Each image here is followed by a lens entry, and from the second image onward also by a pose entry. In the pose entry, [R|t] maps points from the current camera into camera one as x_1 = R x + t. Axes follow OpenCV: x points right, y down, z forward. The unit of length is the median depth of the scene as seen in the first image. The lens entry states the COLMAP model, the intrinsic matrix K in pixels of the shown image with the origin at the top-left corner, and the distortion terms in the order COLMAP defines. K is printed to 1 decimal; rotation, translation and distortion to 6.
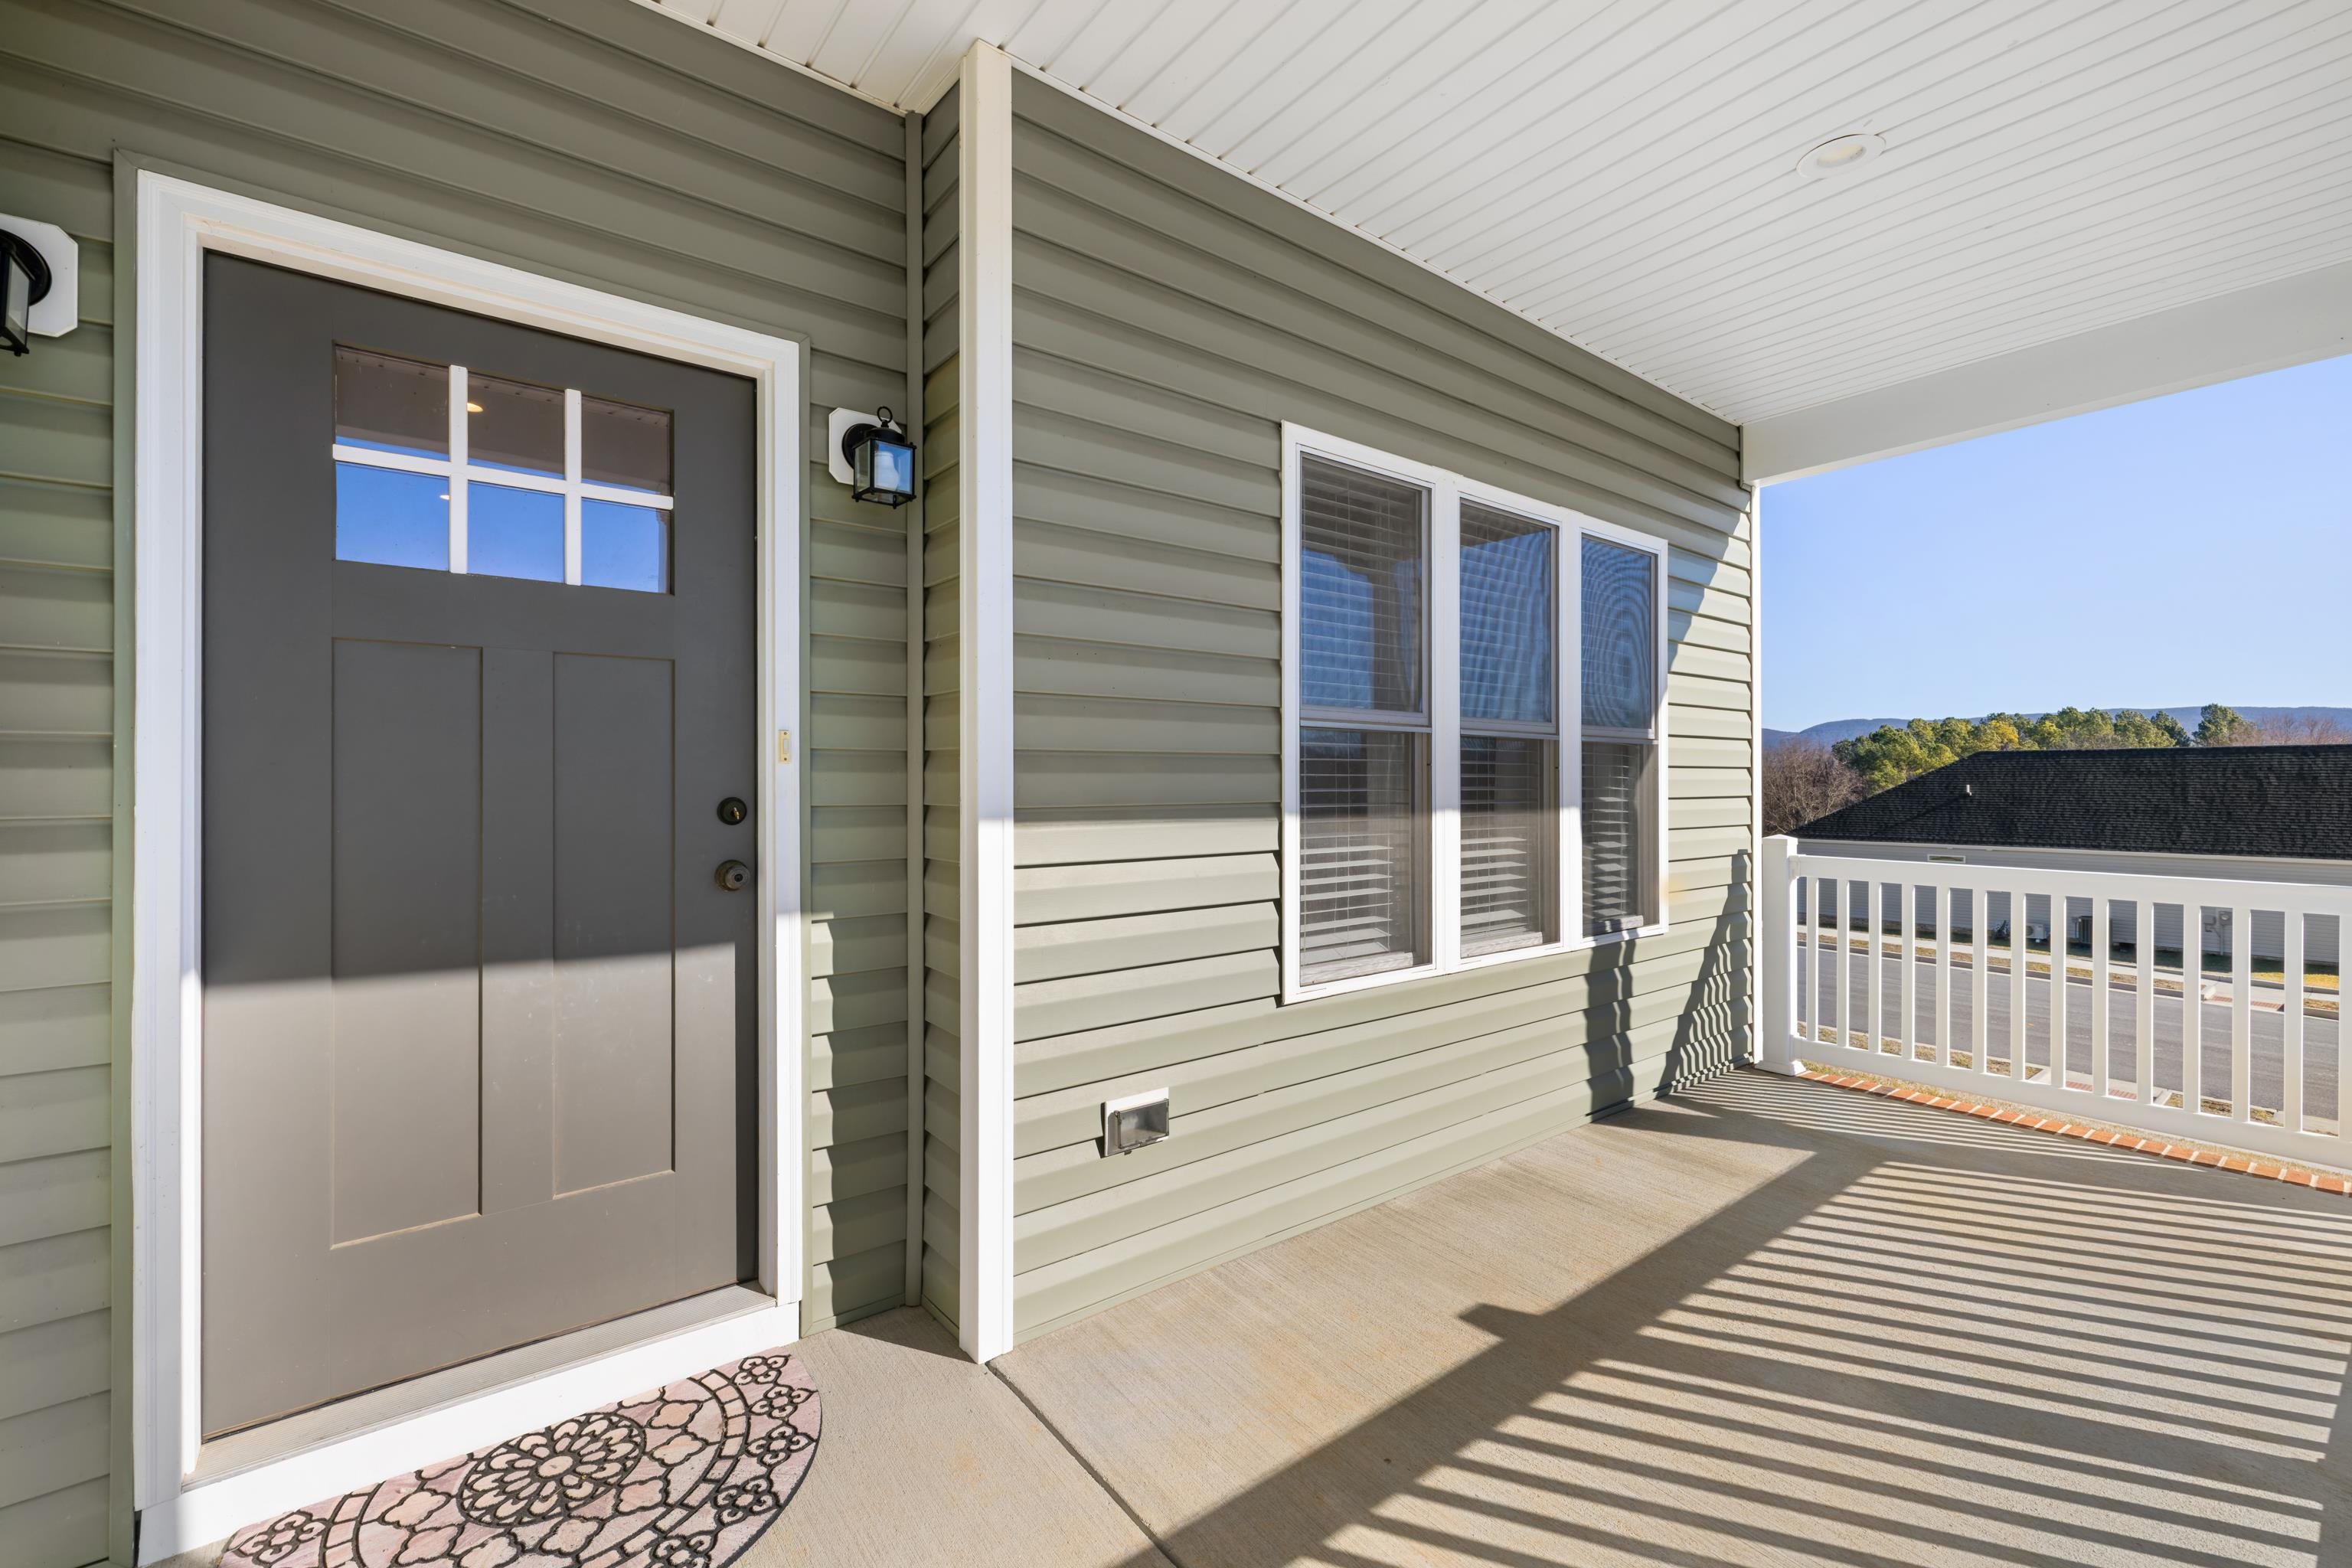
lens RADIAL K [[992.0, 0, 1176.0], [0, 992.0, 784.0], [0, 0, 1]] dist [0.001637, 0.000420]
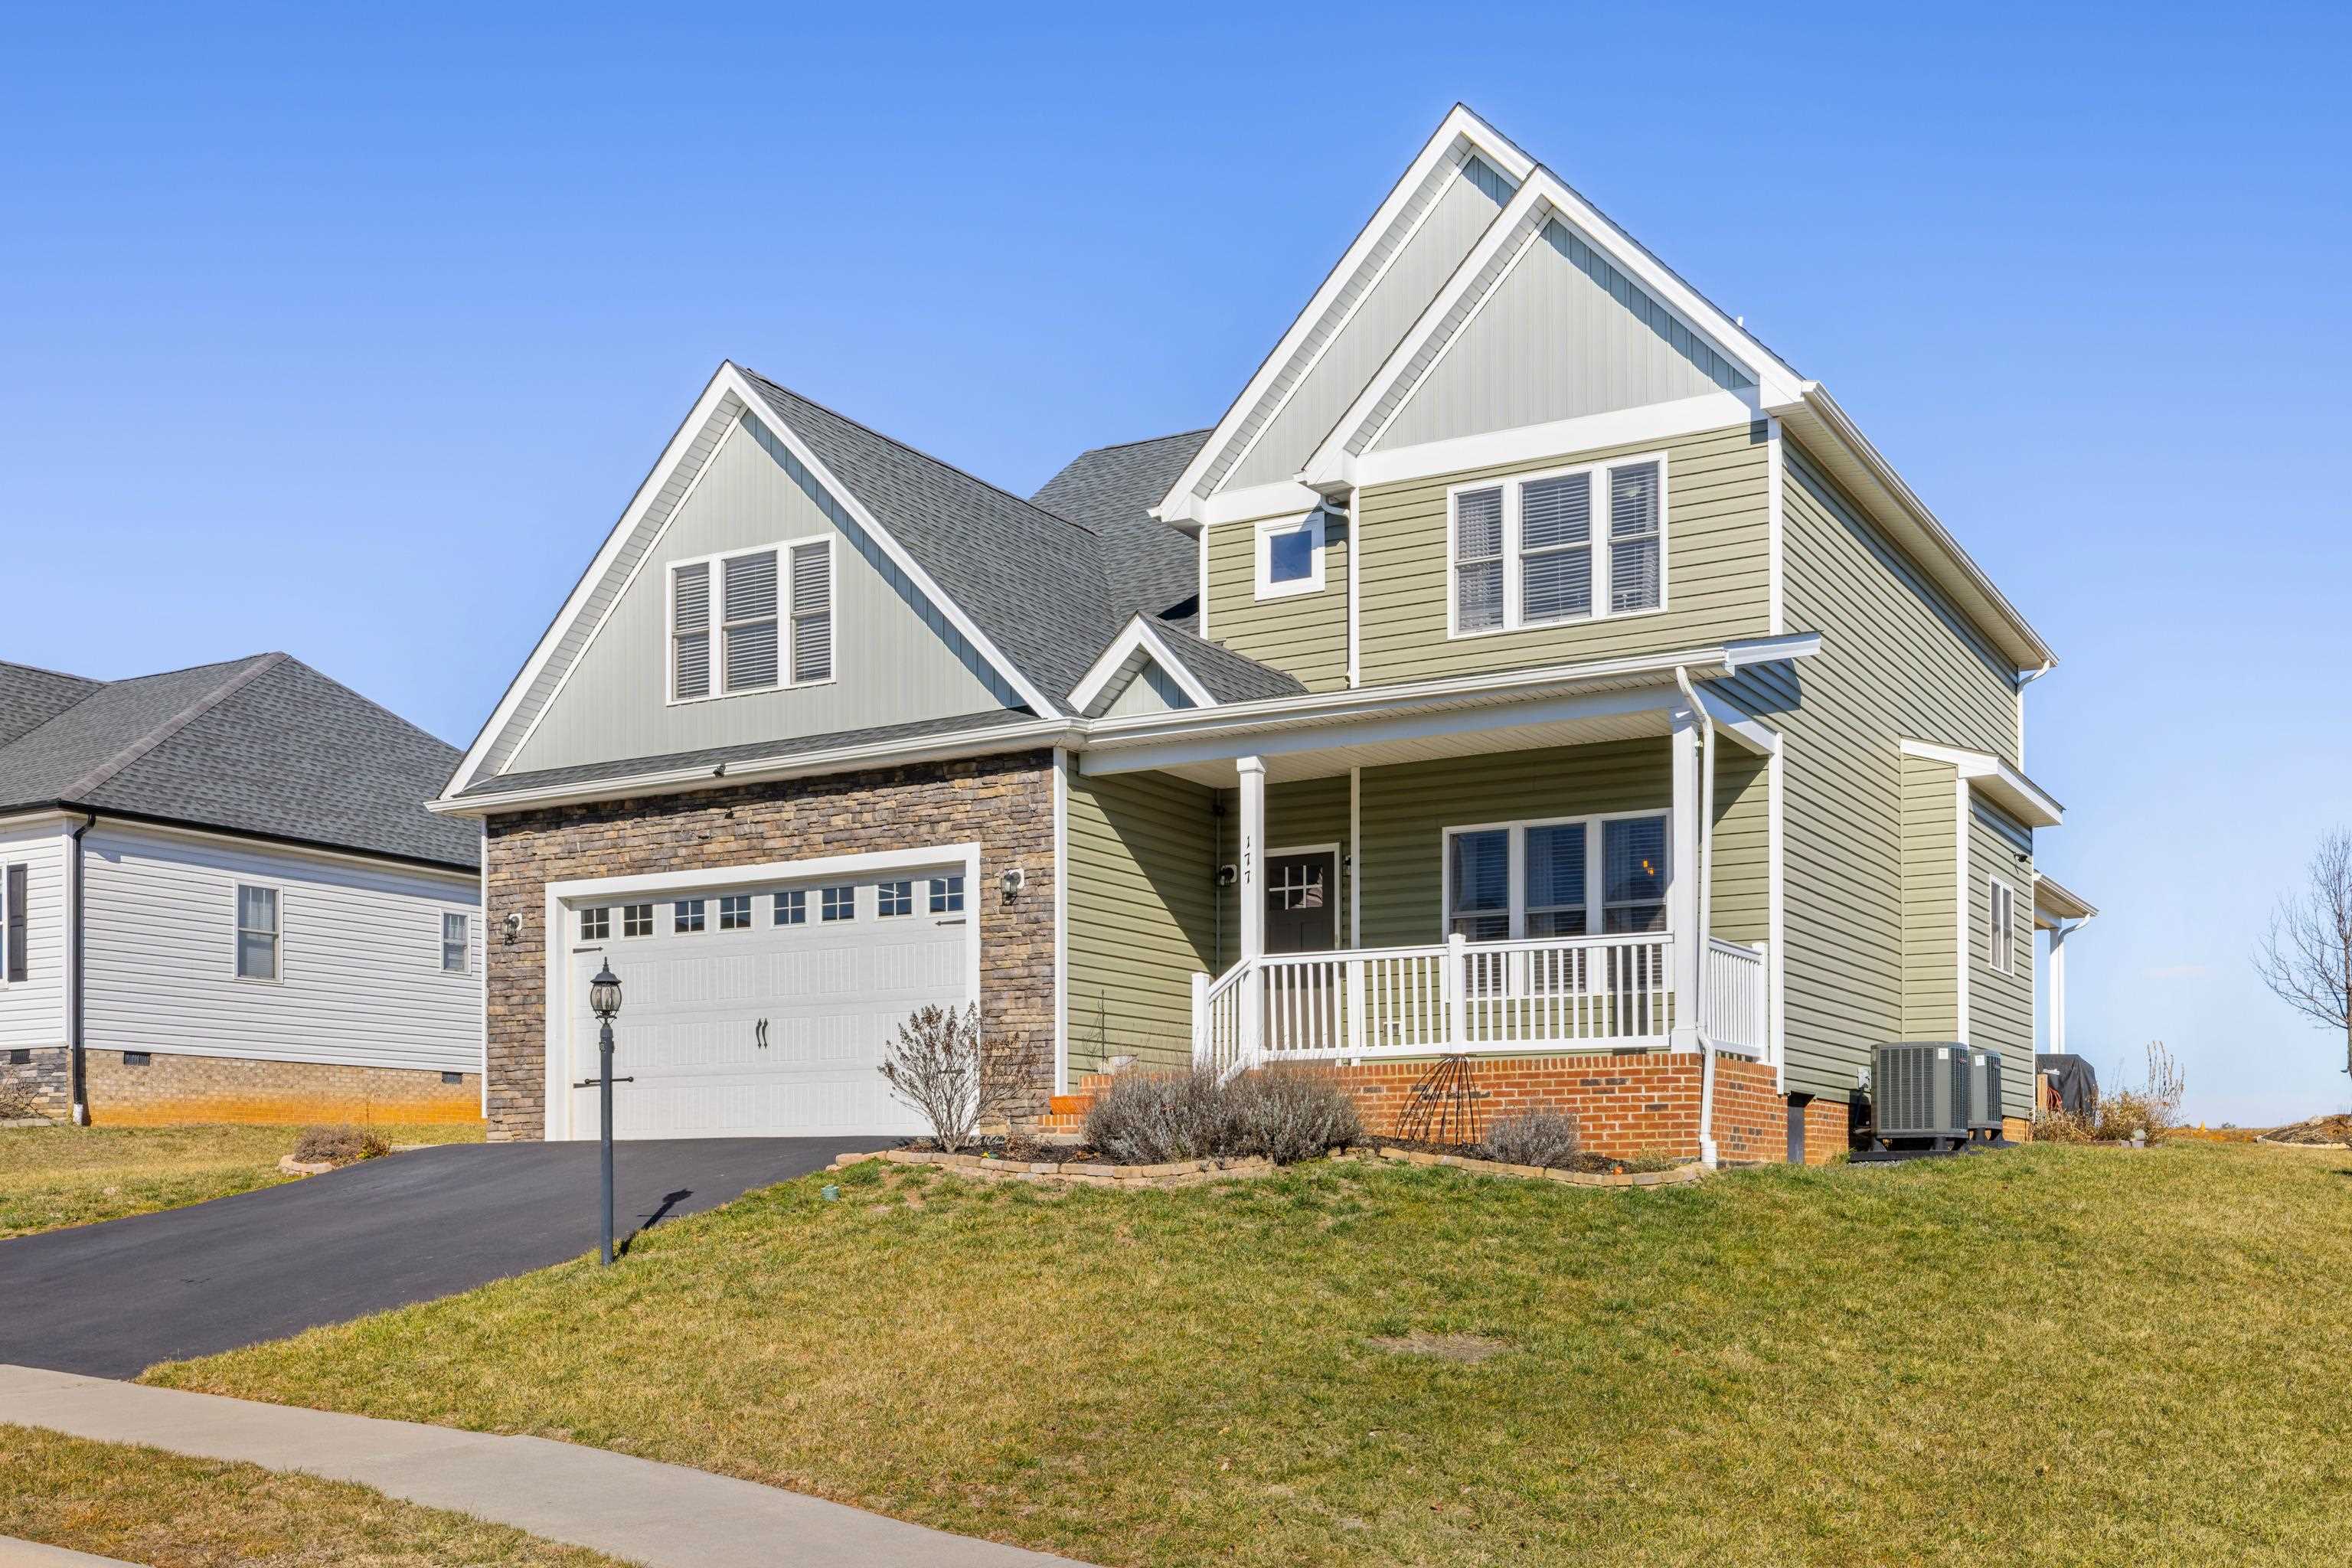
lens RADIAL K [[2316.9, 0, 1181.1], [0, 2316.9, 1063.8], [0, 0, 1]] dist [-0.010312, -0.000574]
pose [[0.375154, -0.046032, -0.925819, 5.019283], [0.006871, 0.998877, -0.046880, 0.576160], [0.926937, 0.011226, 0.375048, -1.974725]]
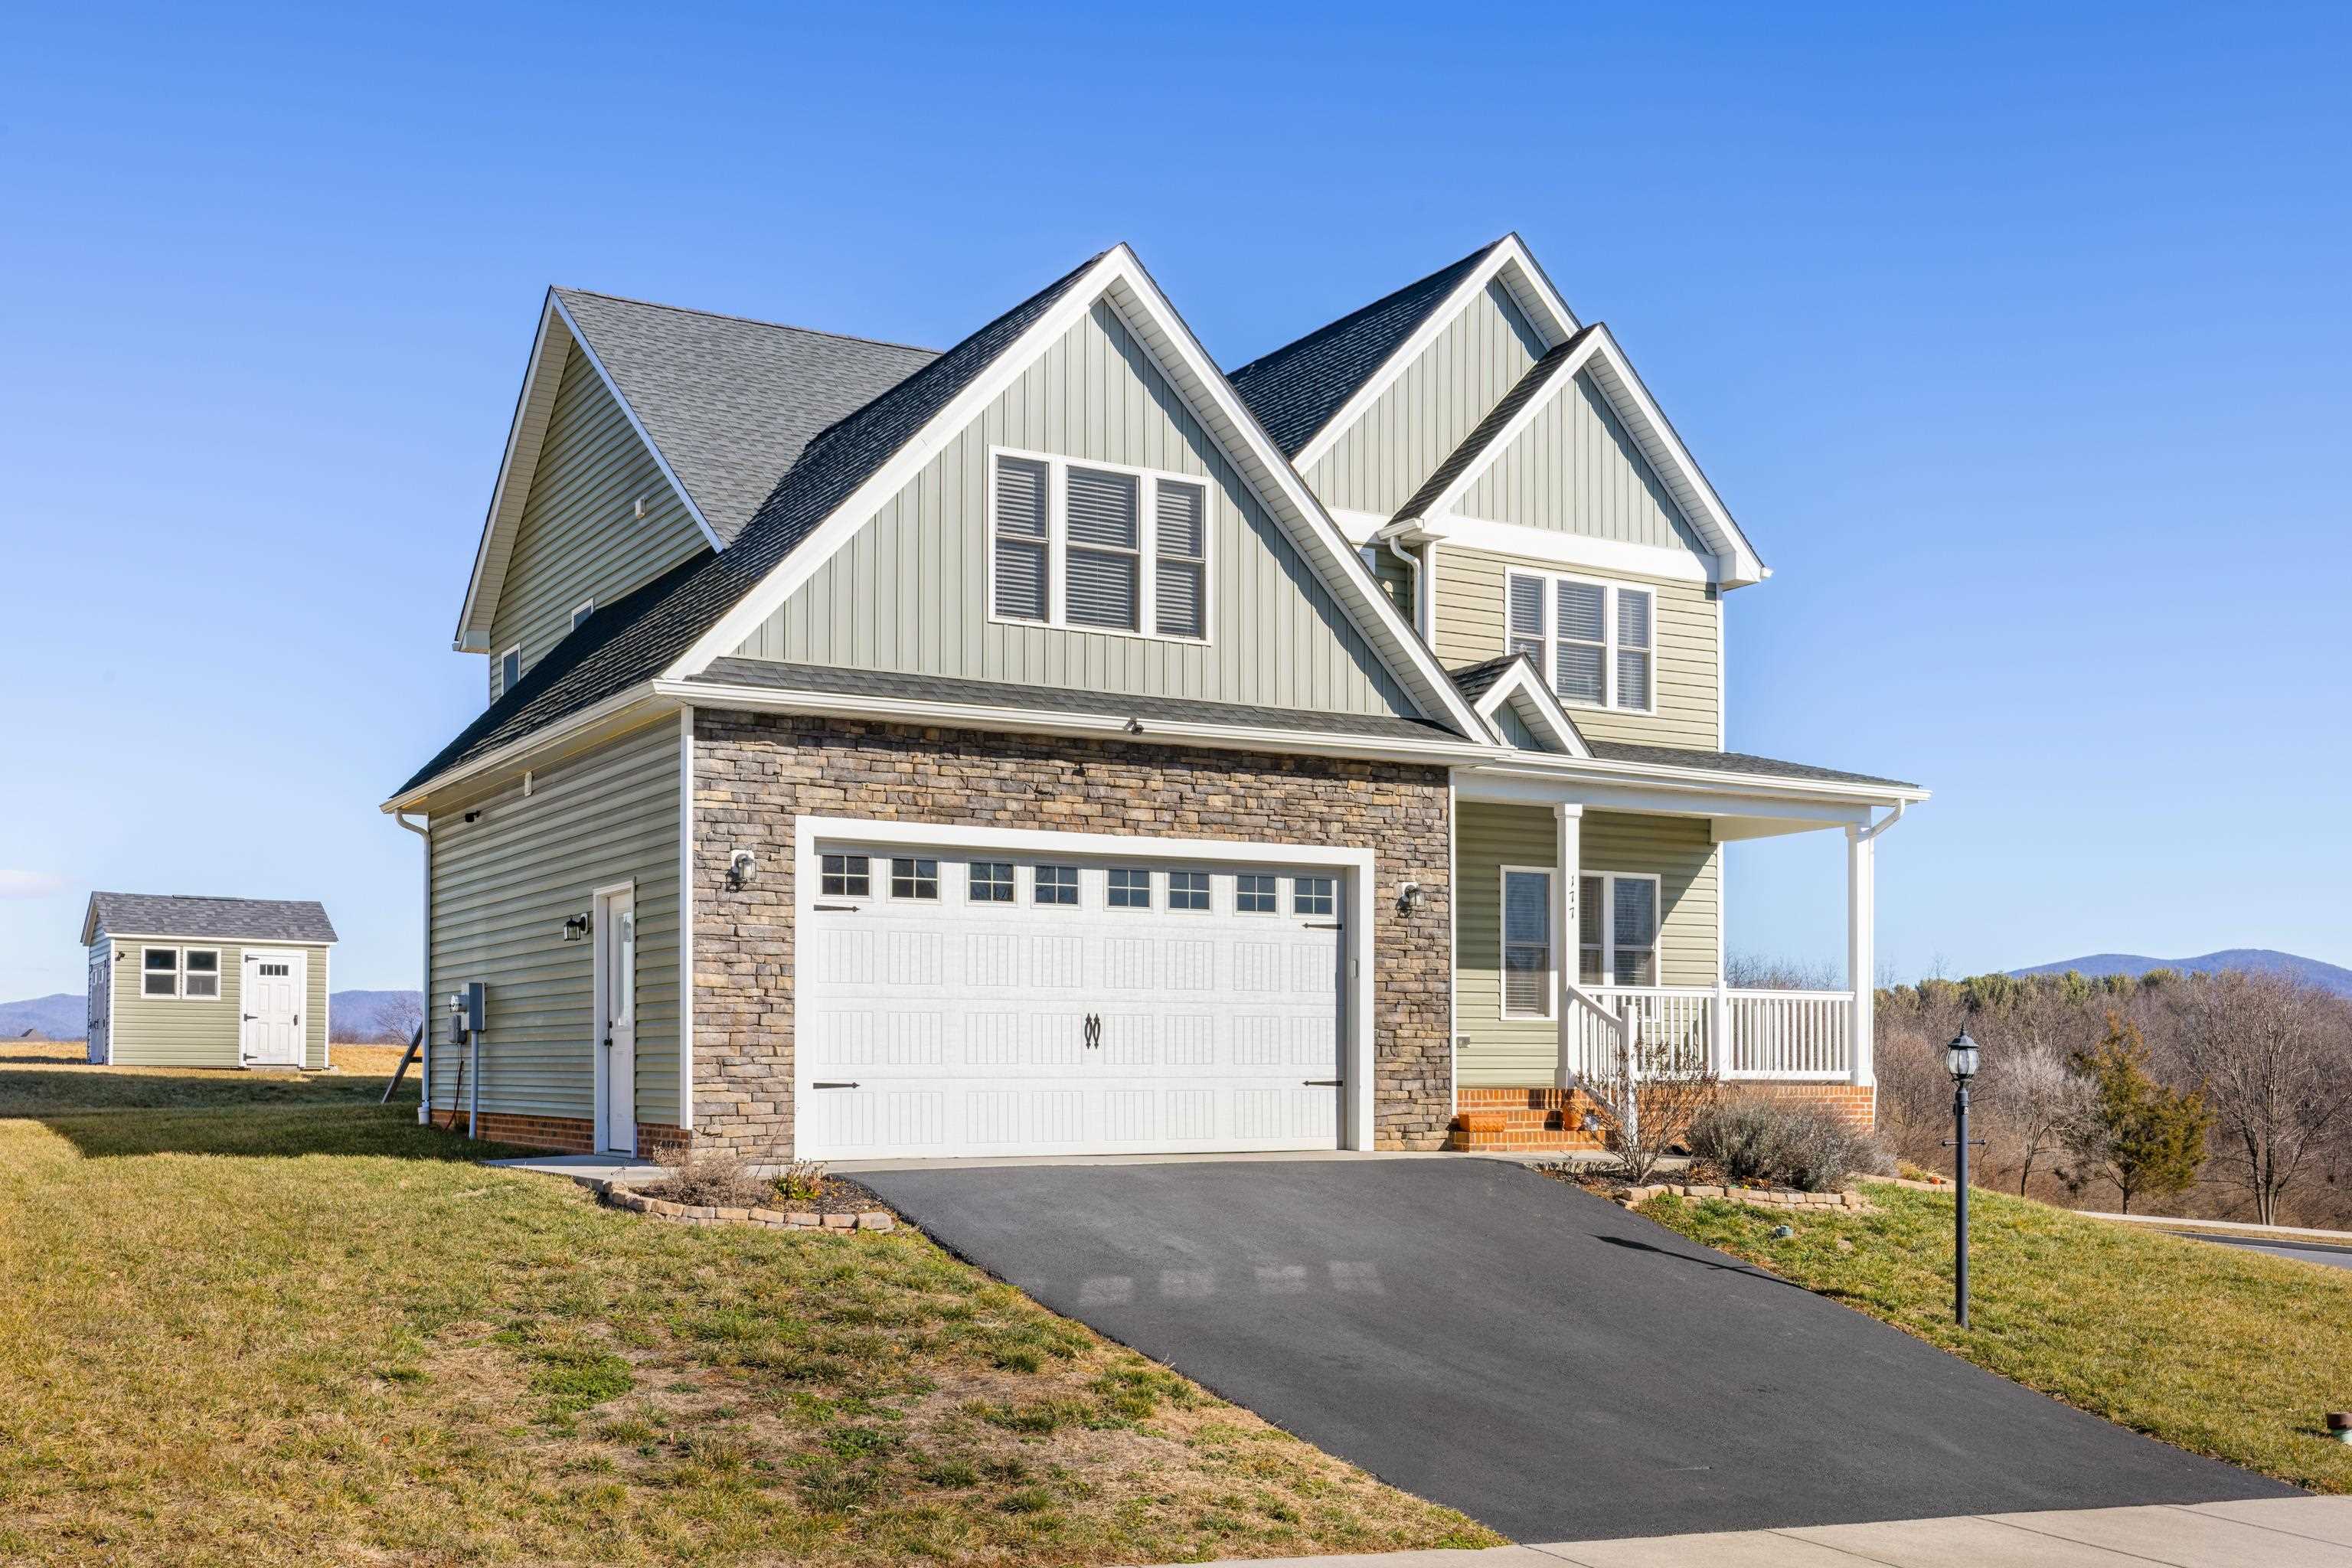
lens RADIAL K [[2316.9, 0, 1181.1], [0, 2316.9, 1063.8], [0, 0, 1]] dist [-0.010312, -0.000574]
pose [[0.990965, -0.002297, -0.134097, 0.063014], [0.001512, 0.999981, -0.005954, 0.317859], [0.134109, 0.005698, 0.990950, -5.717406]]
